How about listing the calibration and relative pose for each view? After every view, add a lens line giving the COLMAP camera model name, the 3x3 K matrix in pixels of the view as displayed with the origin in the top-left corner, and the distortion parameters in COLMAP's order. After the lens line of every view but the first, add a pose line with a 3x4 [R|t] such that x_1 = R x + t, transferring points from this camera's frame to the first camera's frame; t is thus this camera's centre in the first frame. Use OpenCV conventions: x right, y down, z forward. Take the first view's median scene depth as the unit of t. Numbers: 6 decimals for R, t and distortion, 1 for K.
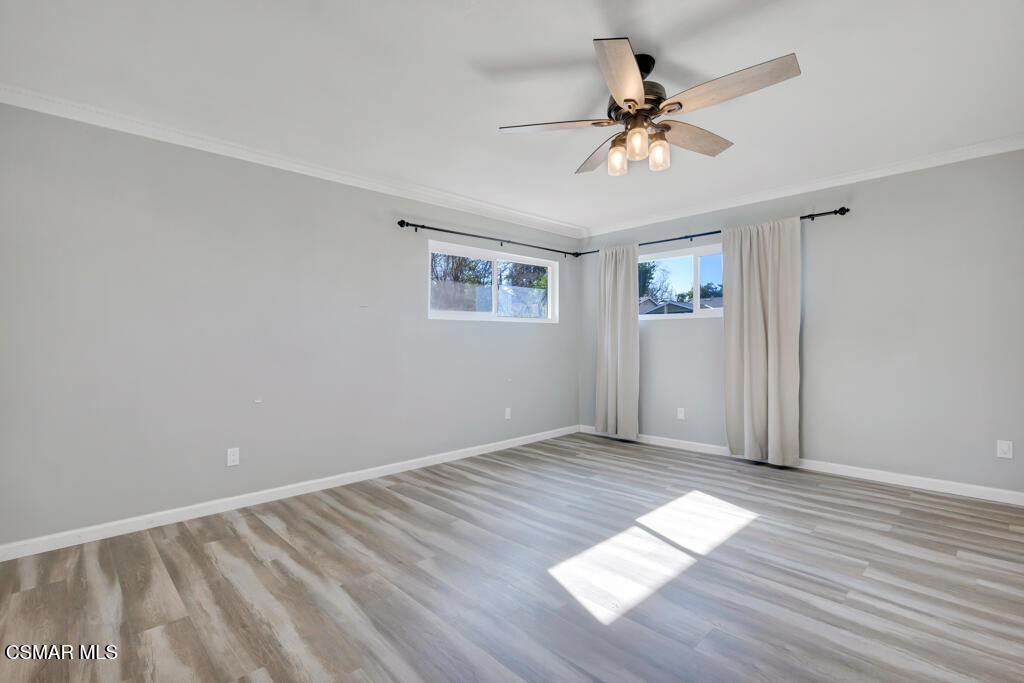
lens RADIAL K [[459.2, 0, 510.4], [0, 459.2, 342.5], [0, 0, 1]] dist [0.000617, -0.000432]
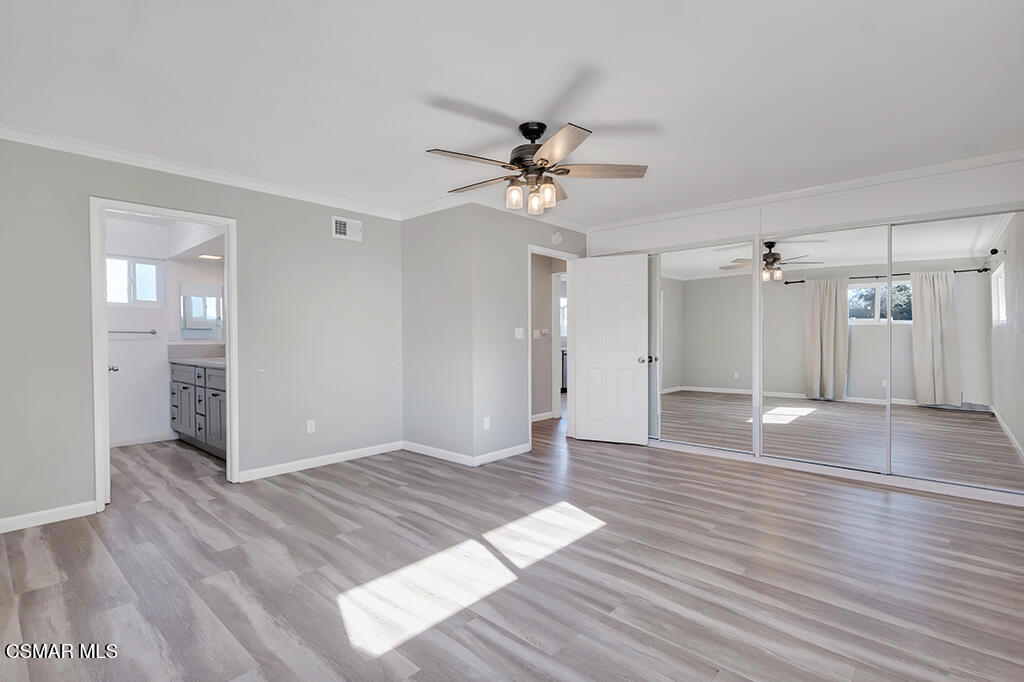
lens RADIAL K [[459.2, 0, 510.4], [0, 459.2, 342.0], [0, 0, 1]] dist [0.000617, -0.000432]
pose [[-0.998442, 0.008613, -0.055139, 0.390014], [0.007726, 0.999838, 0.016267, -0.027620], [0.055270, 0.015815, -0.998346, 2.130601]]
